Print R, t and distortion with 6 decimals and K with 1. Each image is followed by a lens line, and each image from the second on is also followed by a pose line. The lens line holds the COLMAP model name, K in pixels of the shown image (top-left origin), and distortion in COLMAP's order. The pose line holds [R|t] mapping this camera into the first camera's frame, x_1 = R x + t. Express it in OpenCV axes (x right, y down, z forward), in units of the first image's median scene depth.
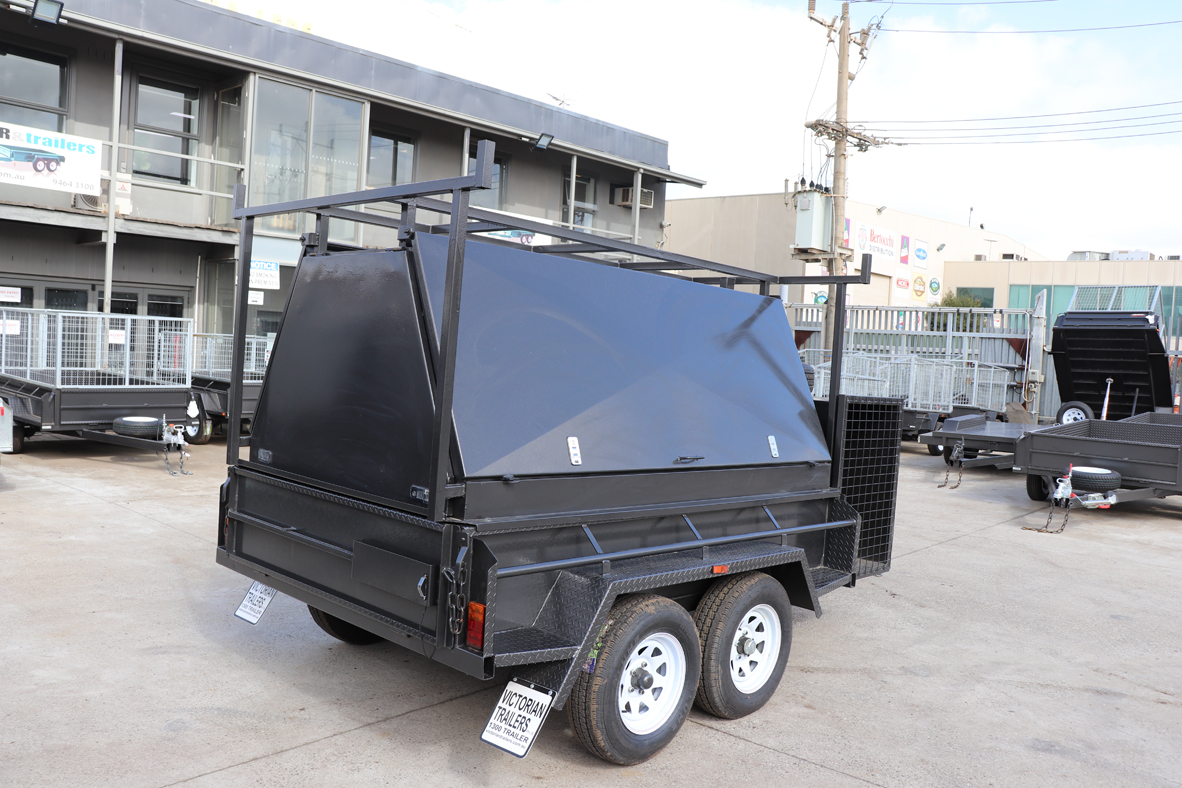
lens RADIAL K [[972.1, 0, 591.4], [0, 972.1, 396.4], [0, 0, 1]] dist [-0.170521, 0.153612]
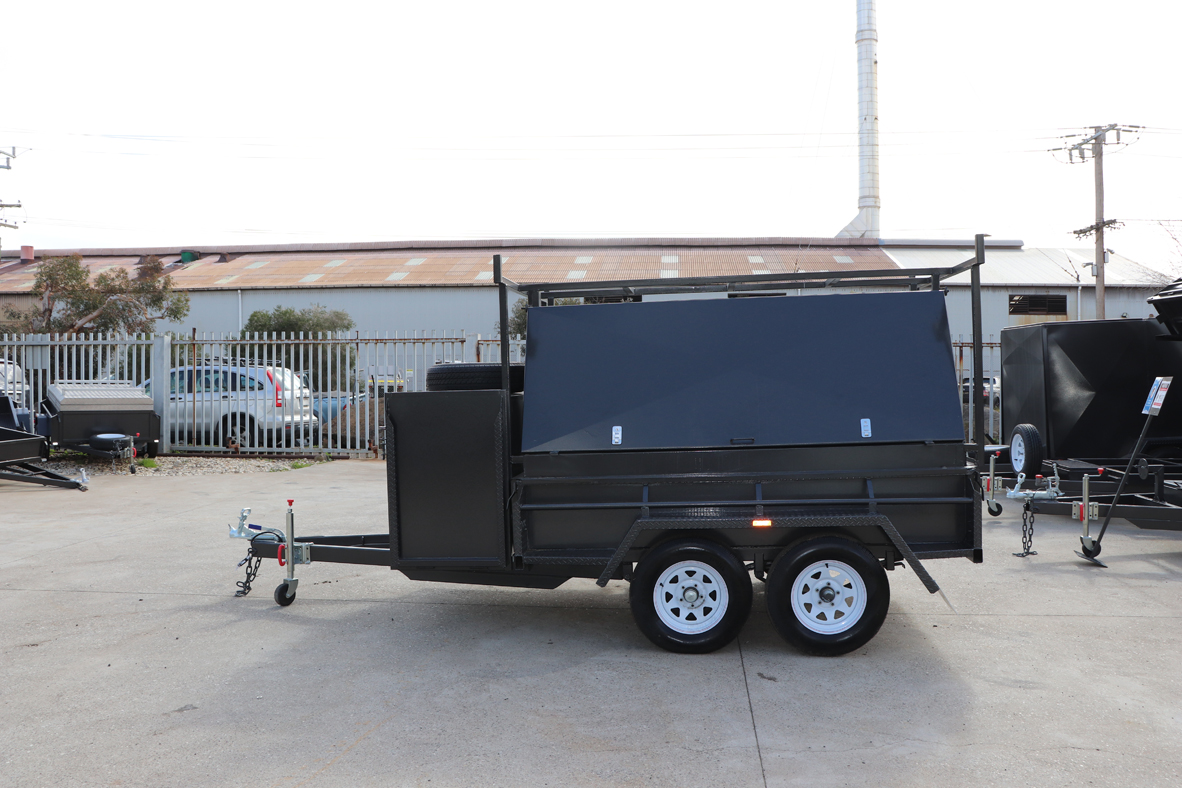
lens RADIAL K [[978.5, 0, 597.3], [0, 978.5, 394.3], [0, 0, 1]] dist [-0.175883, 0.164304]
pose [[-0.602143, -0.070001, 0.795314, -0.373921], [0.010509, 0.995368, 0.095565, -0.051097], [-0.798319, 0.065902, -0.598618, 0.752868]]
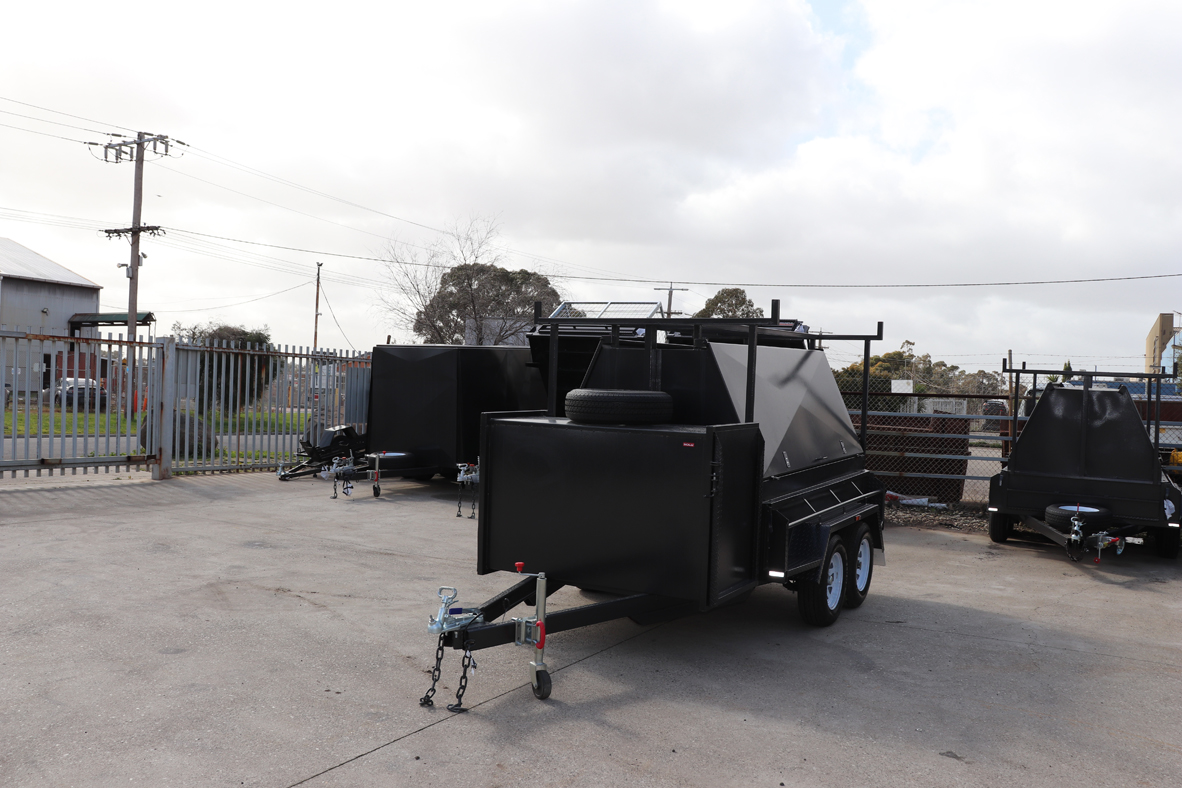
lens RADIAL K [[978.5, 0, 597.3], [0, 978.5, 394.3], [0, 0, 1]] dist [-0.175883, 0.164304]
pose [[-0.969203, -0.093795, -0.227703, 0.210532], [-0.105809, 0.993536, 0.041115, -0.035818], [0.222375, 0.063942, -0.972862, 0.975497]]
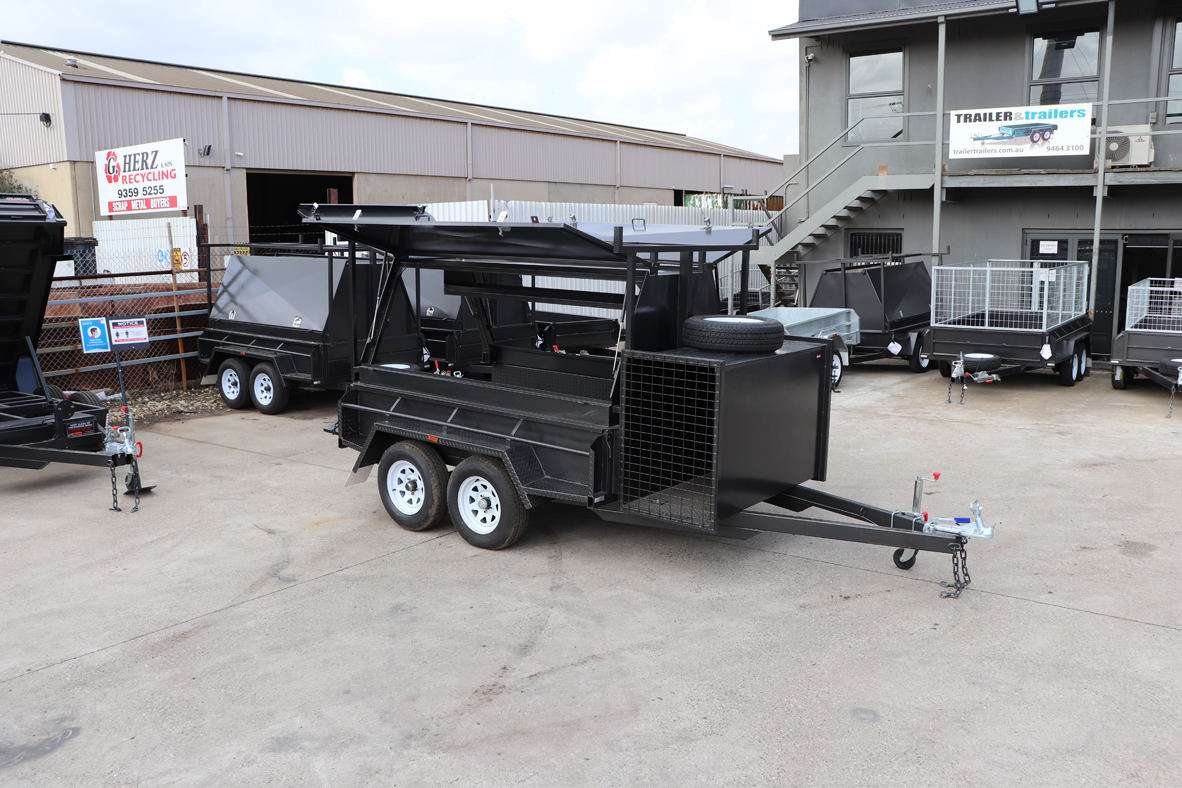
lens RADIAL K [[979.8, 0, 596.7], [0, 979.8, 399.3], [0, 0, 1]] dist [-0.170884, 0.157881]
pose [[0.100640, 0.110467, -0.988771, 0.618379], [-0.040226, 0.993456, 0.106896, -0.028494], [0.994109, 0.029016, 0.104425, 0.372459]]
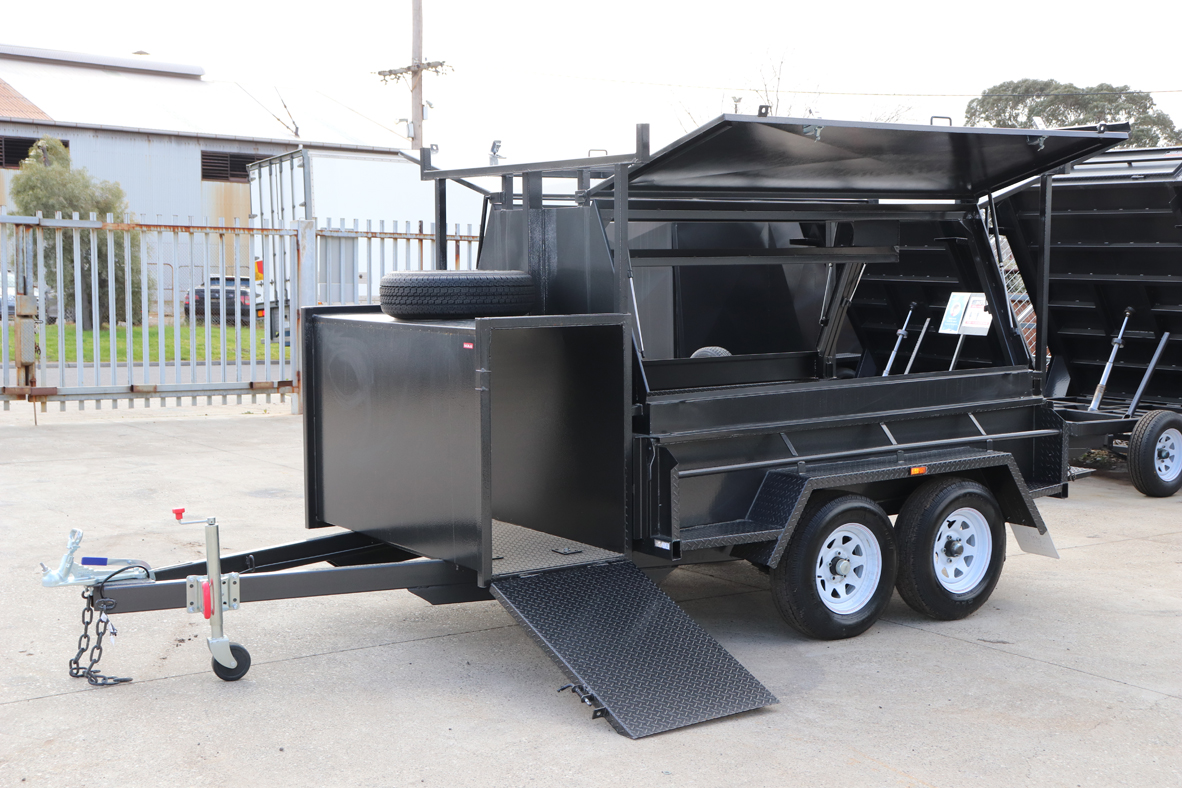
lens RADIAL K [[1525.7, 0, 594.5], [0, 1525.7, 396.8], [0, 0, 1]] dist [0.017581, 0.052619]
pose [[-0.979120, -0.084414, 0.184928, -0.059415], [-0.058576, 0.988277, 0.140985, -0.053880], [-0.194661, 0.127209, -0.972587, 1.026530]]
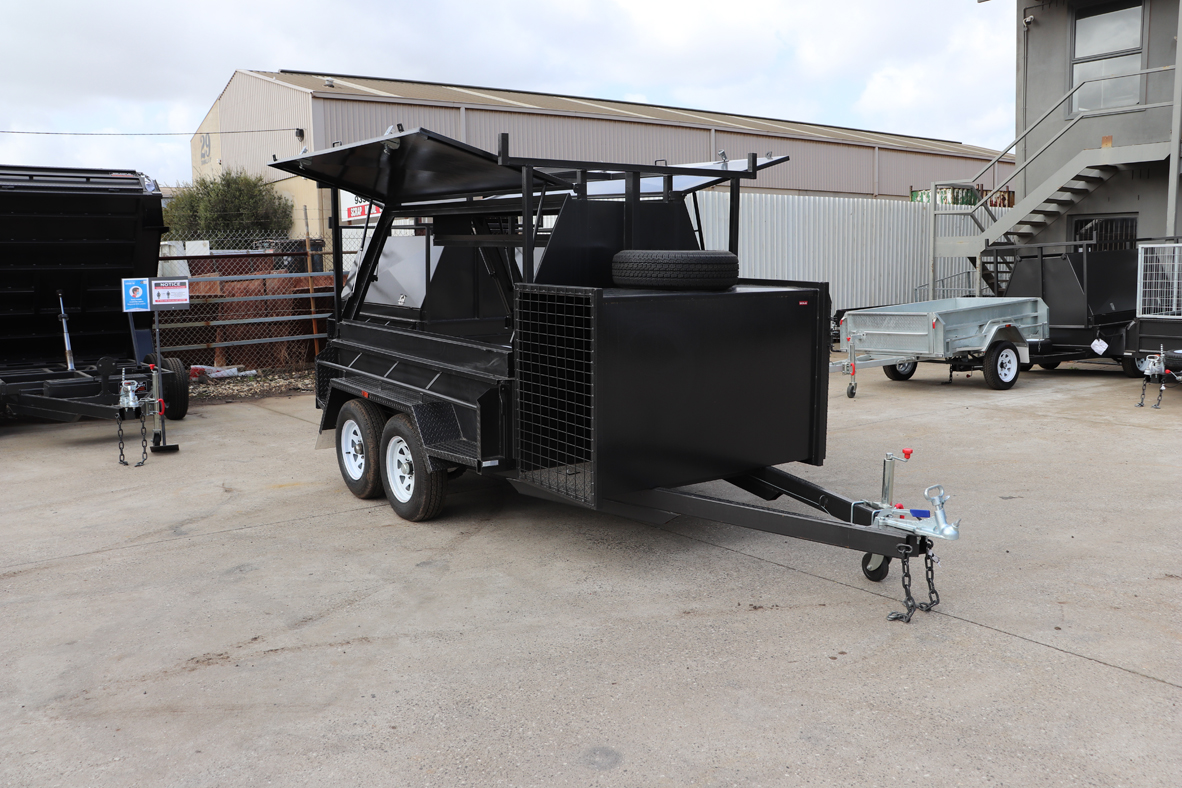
lens RADIAL K [[978.5, 0, 597.3], [0, 978.5, 394.3], [0, 0, 1]] dist [-0.175883, 0.164304]
pose [[-0.195069, 0.082216, -0.977338, 0.523935], [-0.044846, 0.994690, 0.092626, 0.006120], [0.979764, 0.061899, -0.190346, 0.551957]]
